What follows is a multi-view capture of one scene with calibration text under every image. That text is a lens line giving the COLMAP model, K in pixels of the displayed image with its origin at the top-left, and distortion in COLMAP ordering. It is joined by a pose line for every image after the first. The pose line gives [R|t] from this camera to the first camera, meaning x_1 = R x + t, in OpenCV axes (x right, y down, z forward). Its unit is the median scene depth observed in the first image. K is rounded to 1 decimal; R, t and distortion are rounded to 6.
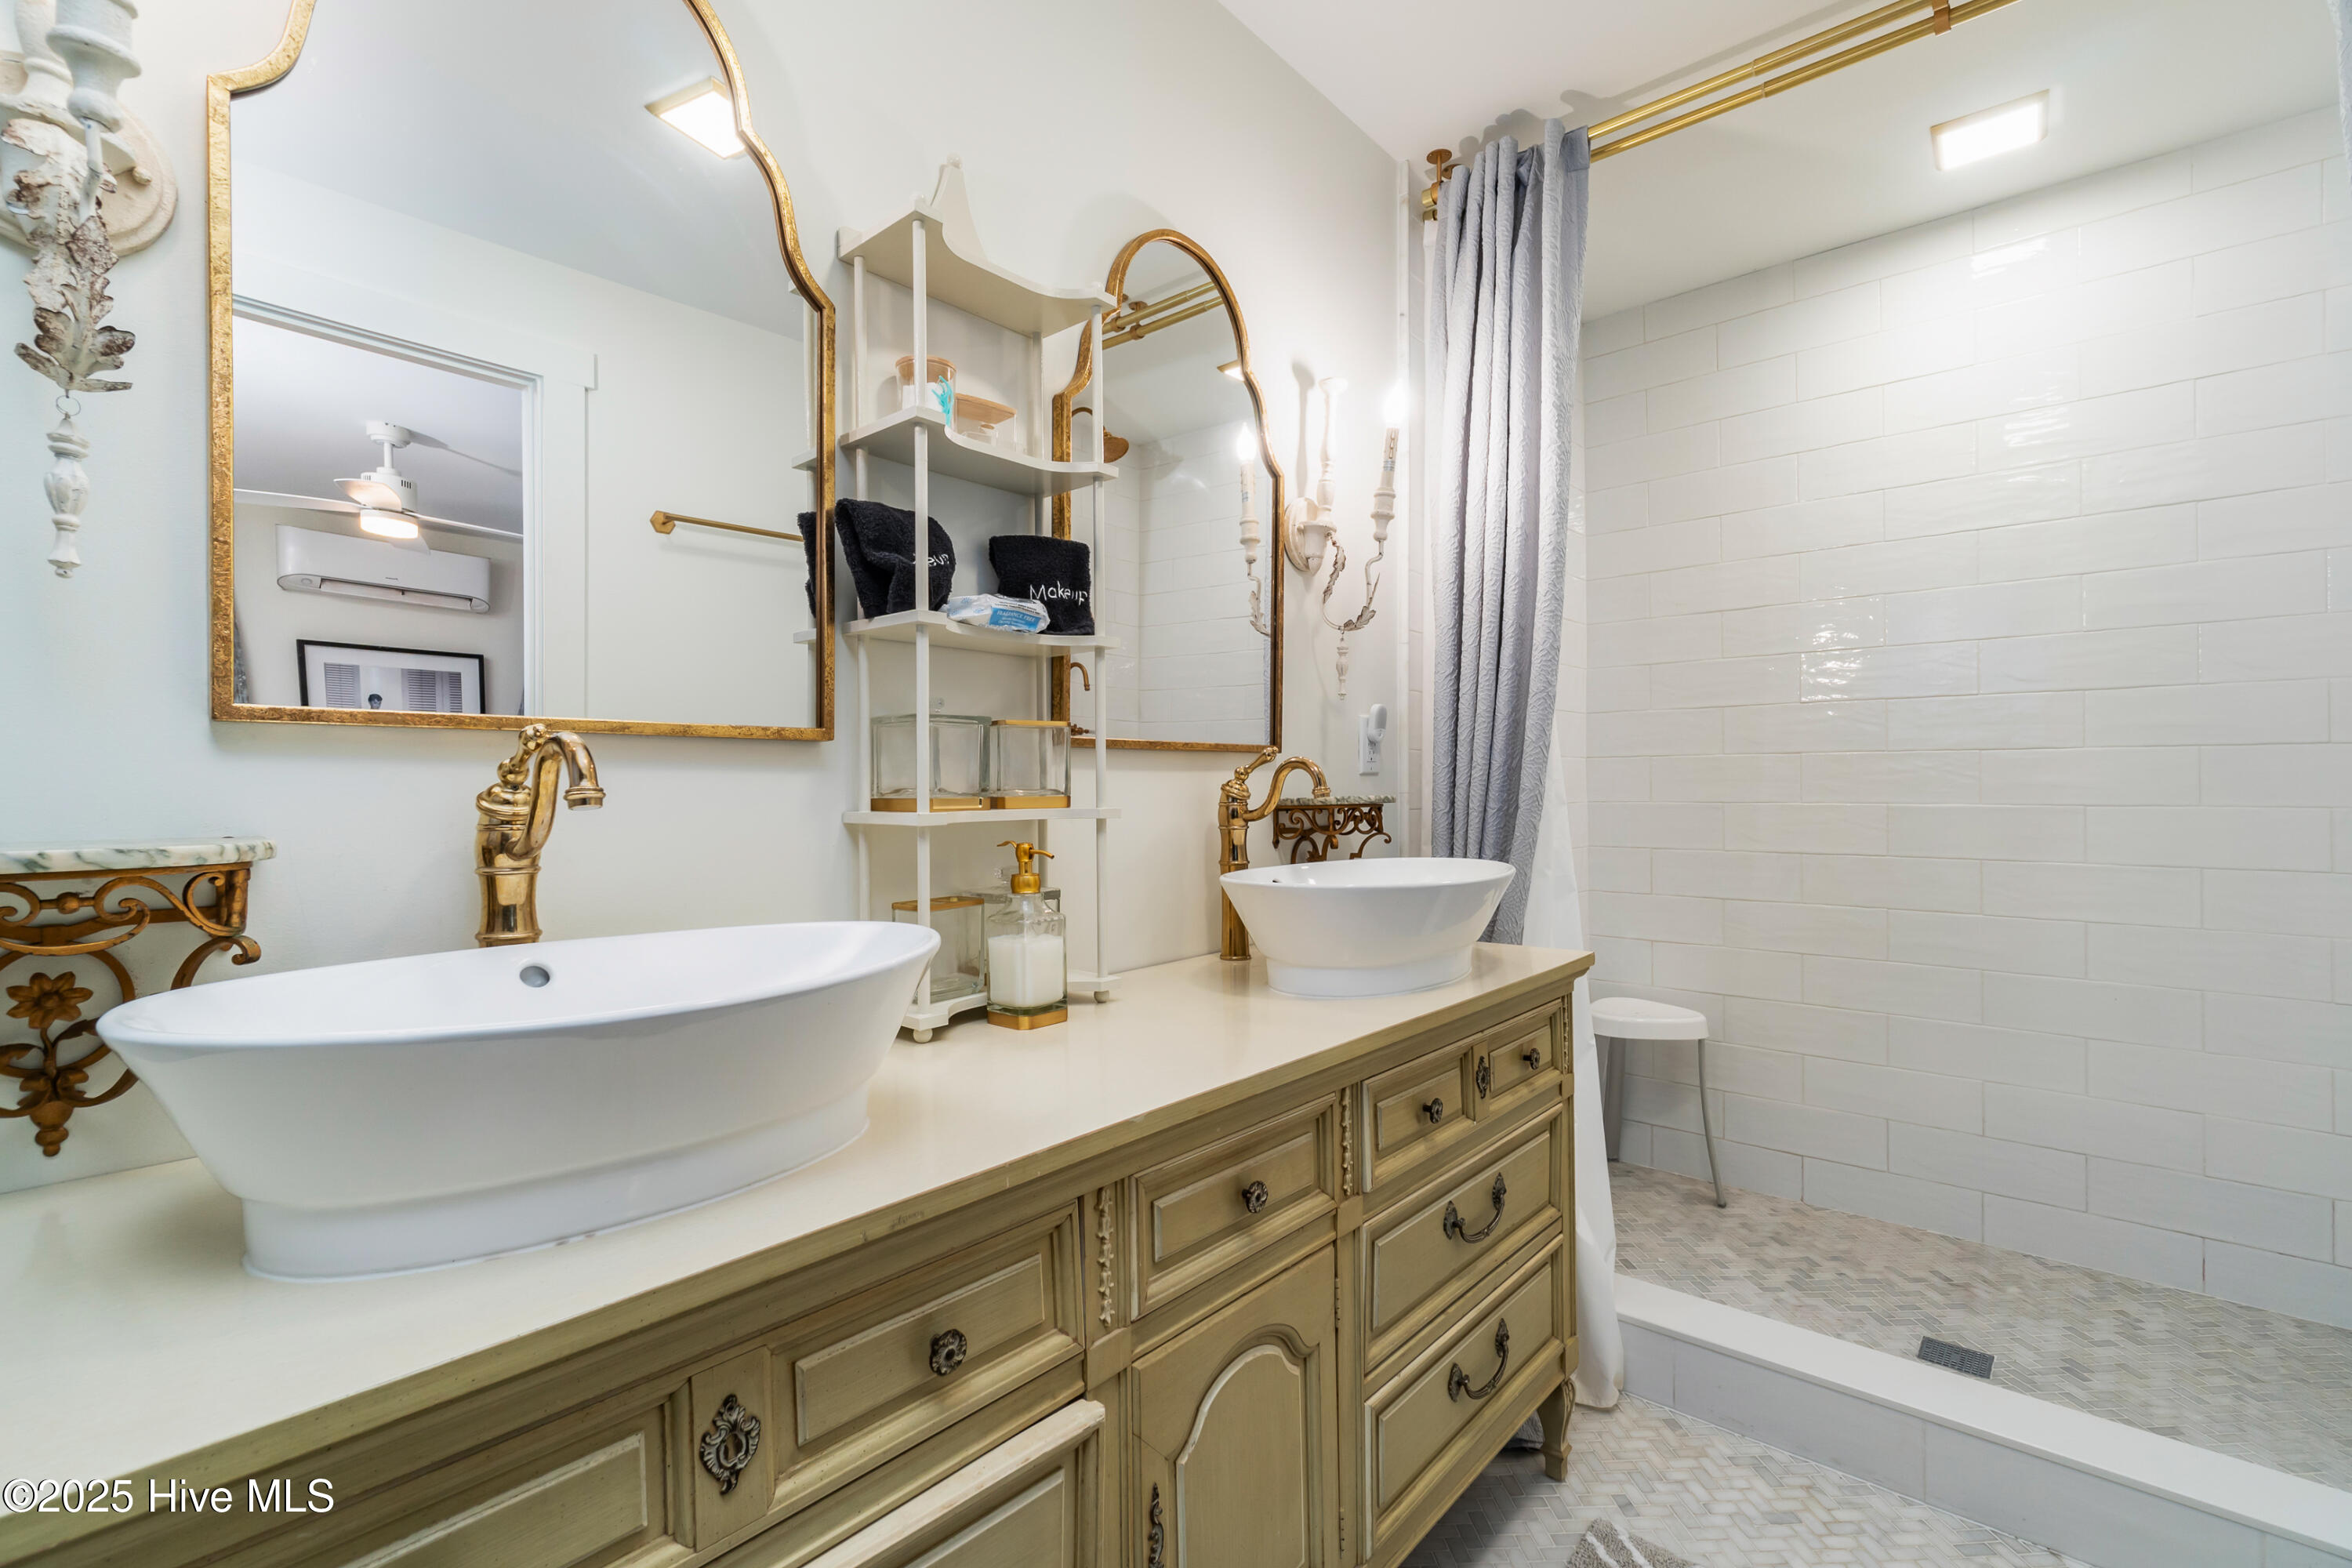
lens RADIAL K [[1017.0, 0, 1159.7], [0, 1017.0, 779.1], [0, 0, 1]] dist [-0.007521, 0.002656]
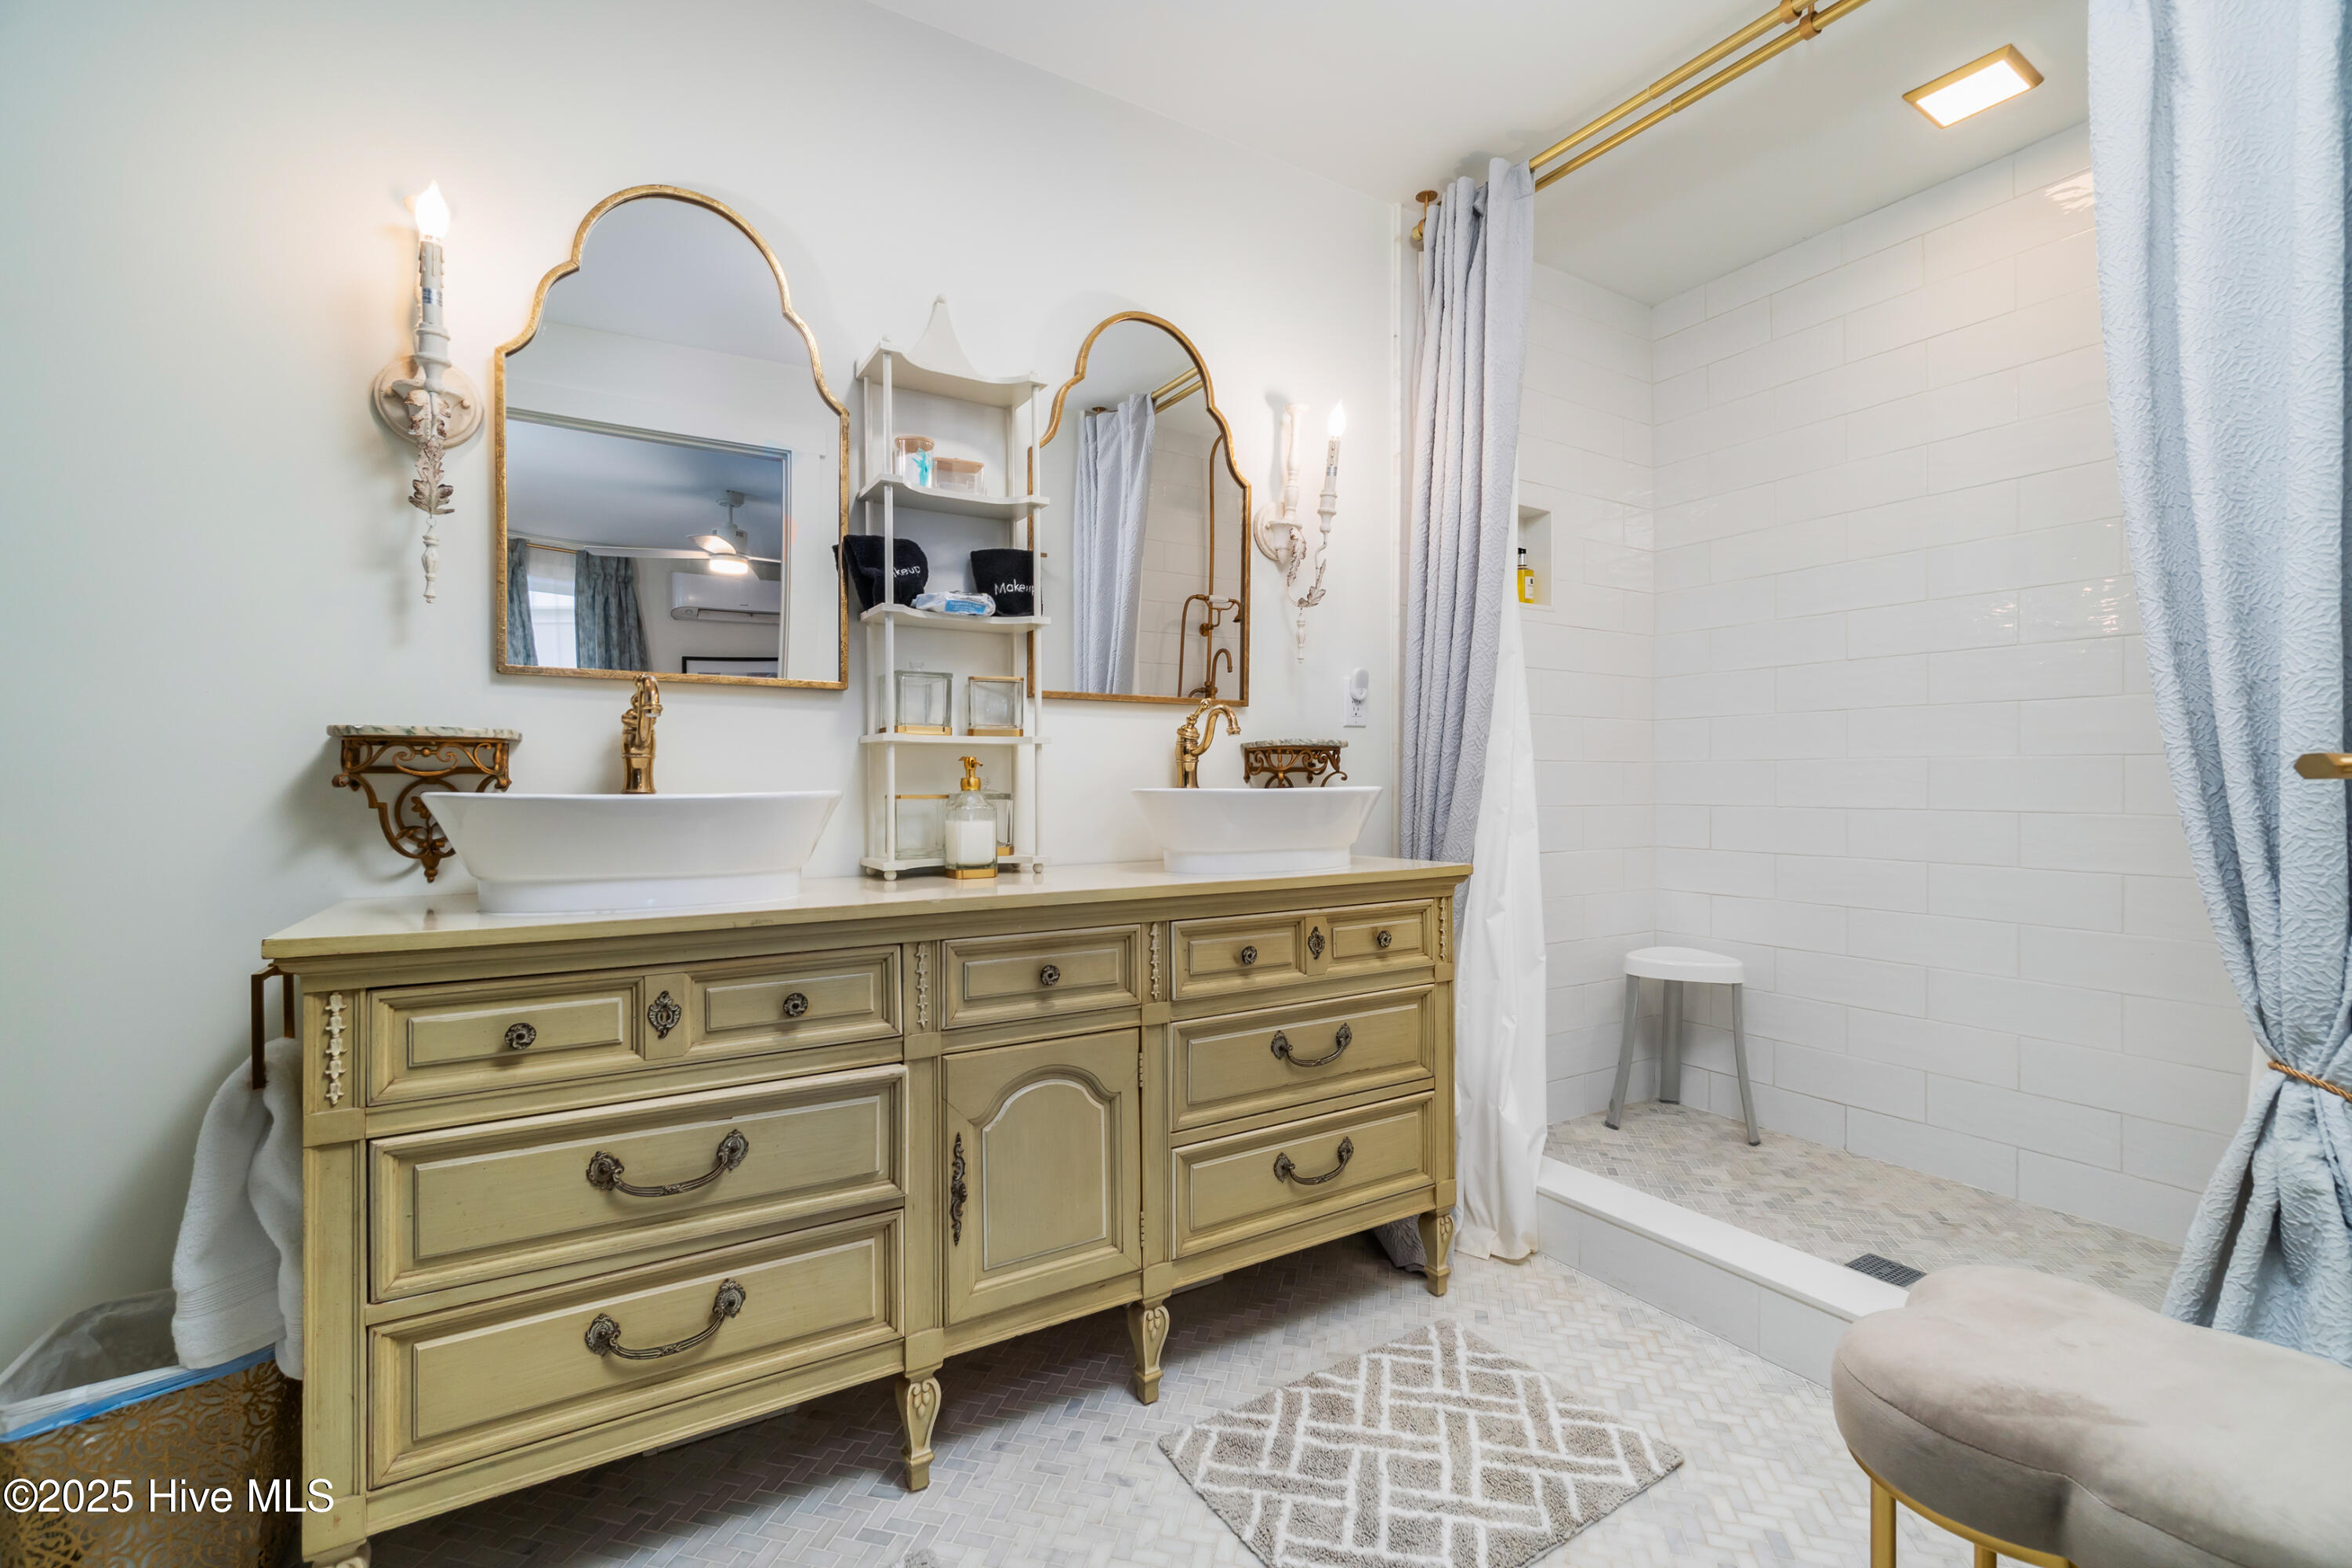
lens RADIAL K [[1017.0, 0, 1193.3], [0, 1017.0, 785.6], [0, 0, 1]] dist [-0.007521, 0.002656]
pose [[0.958494, 0.004081, -0.285083, 0.551575], [-0.002545, 0.999980, 0.005760, 0.086990], [0.285100, -0.004796, 0.958486, -0.303689]]
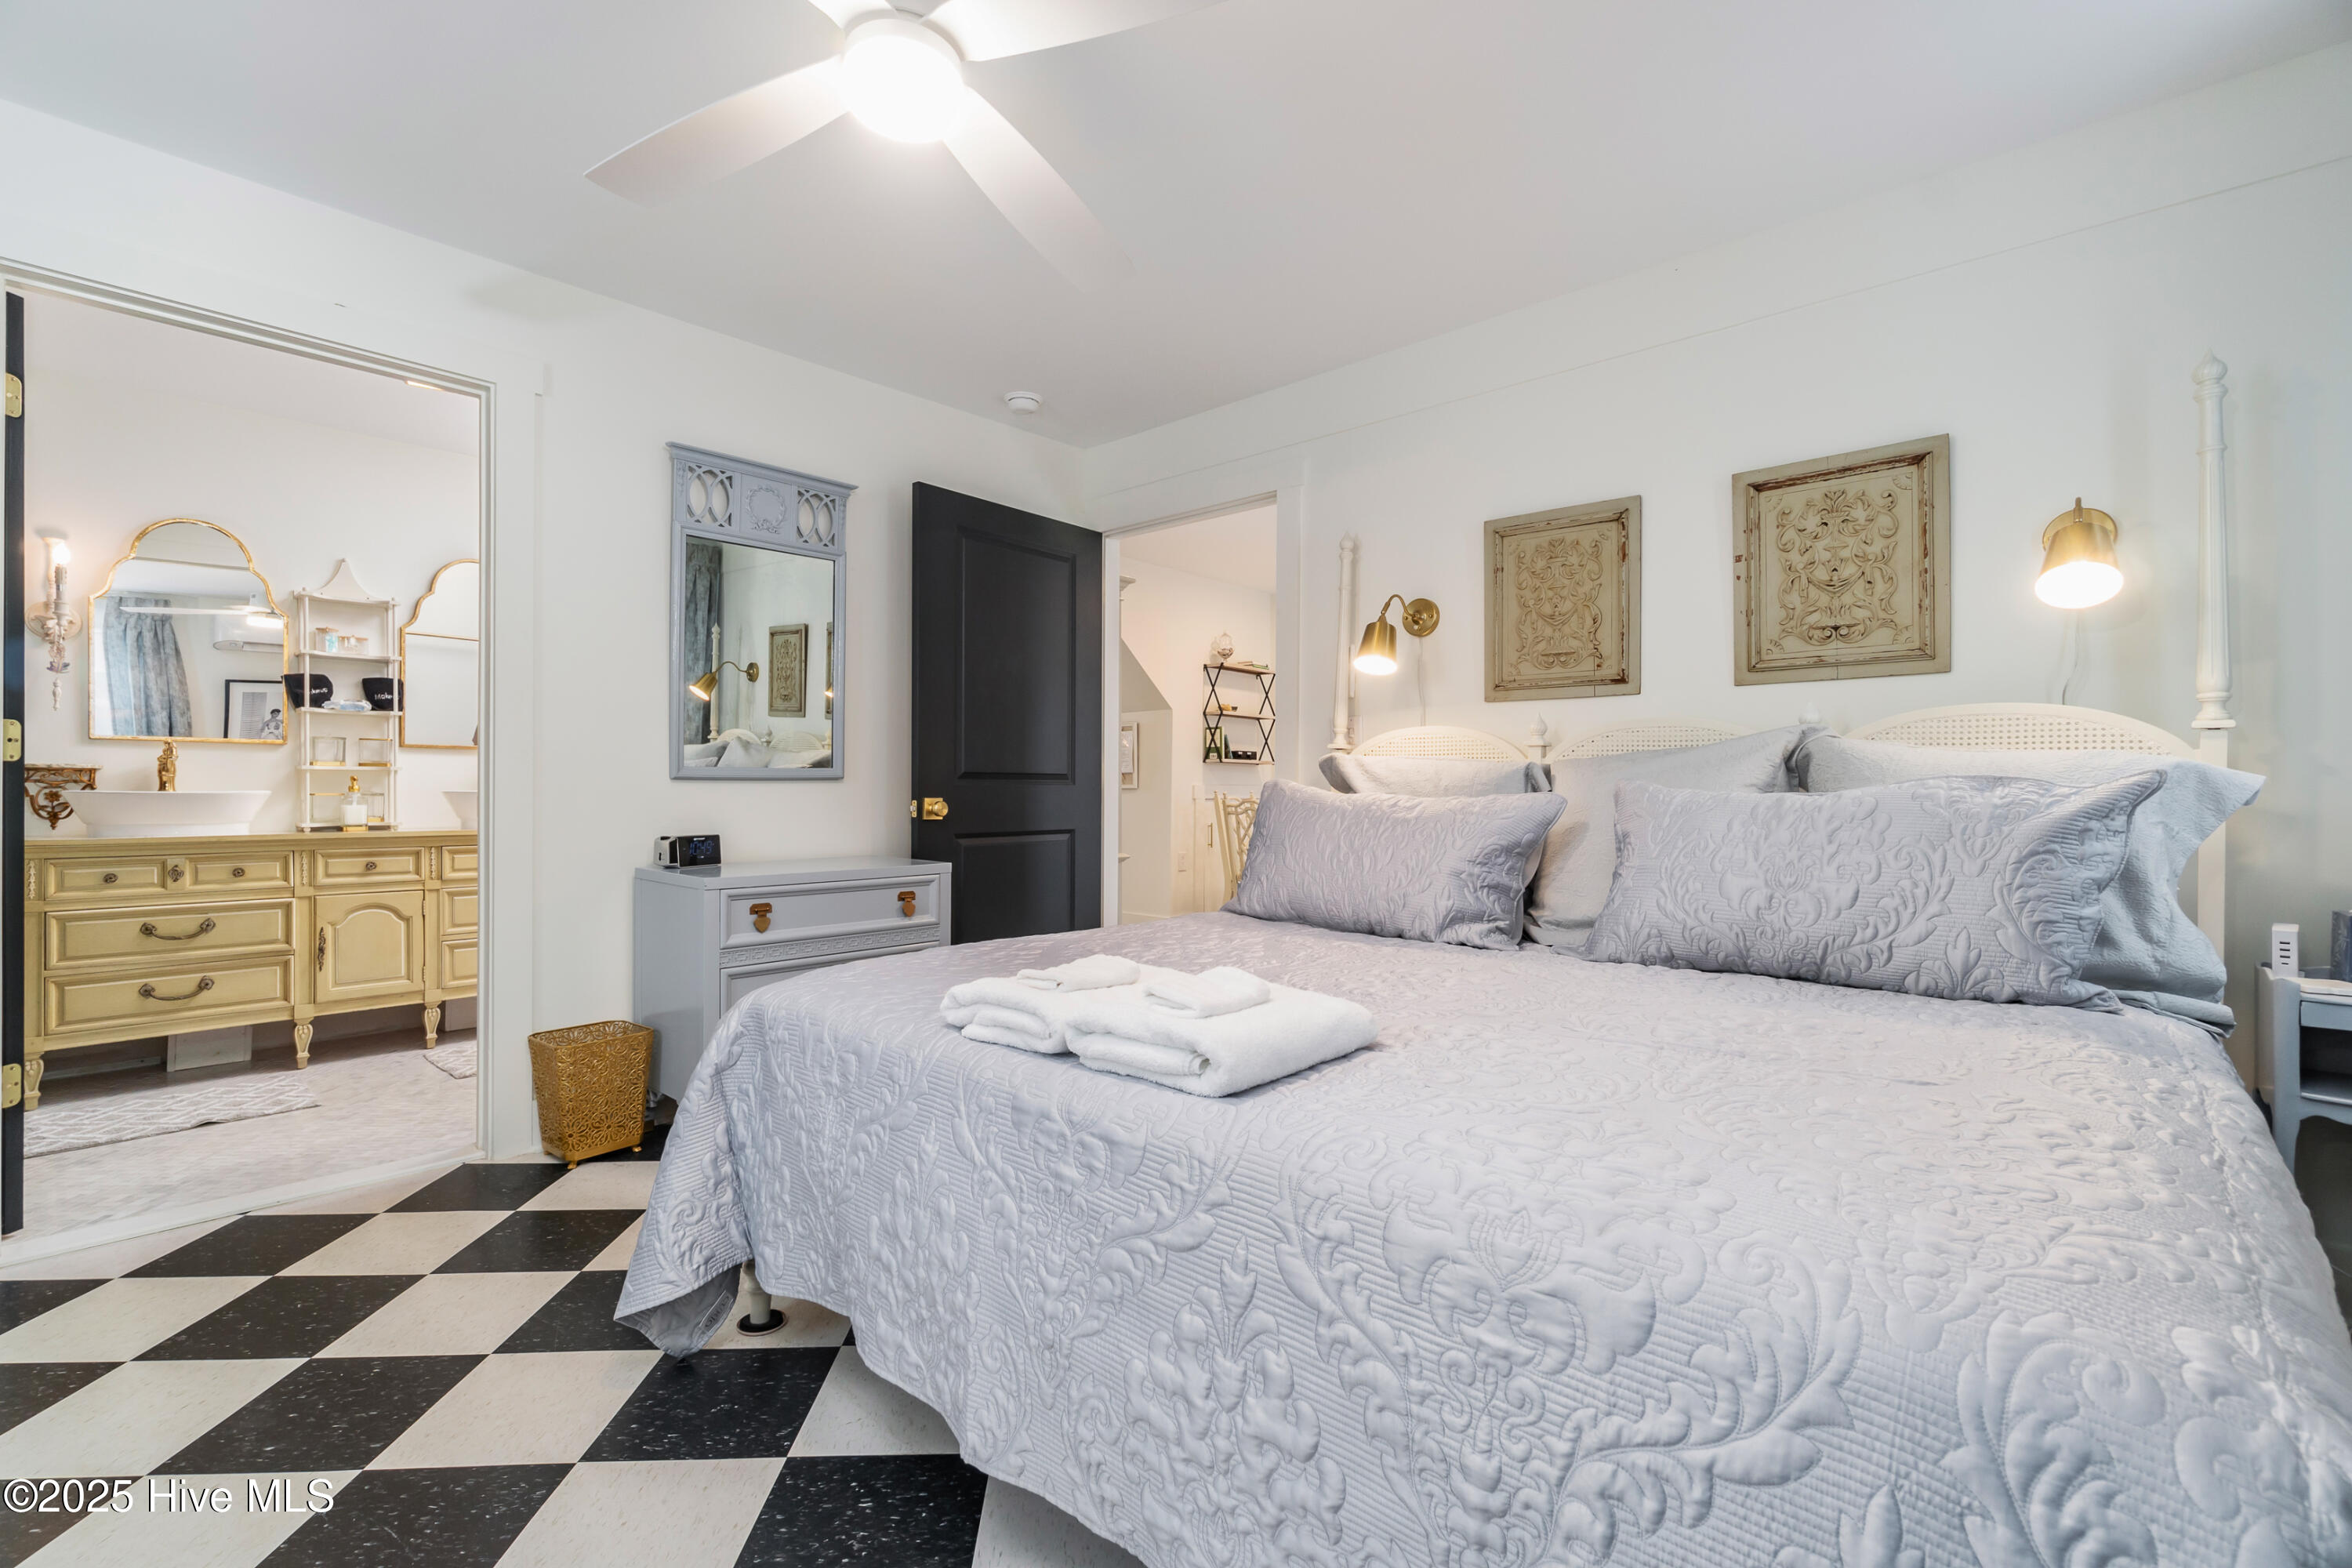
lens RADIAL K [[1017.0, 0, 1190.7], [0, 1017.0, 788.8], [0, 0, 1]] dist [-0.007521, 0.002656]
pose [[0.999934, 0.009660, -0.006250, 2.362802], [-0.009638, 0.999948, 0.003405, 0.060655], [0.006283, -0.003345, 0.999975, -2.054827]]
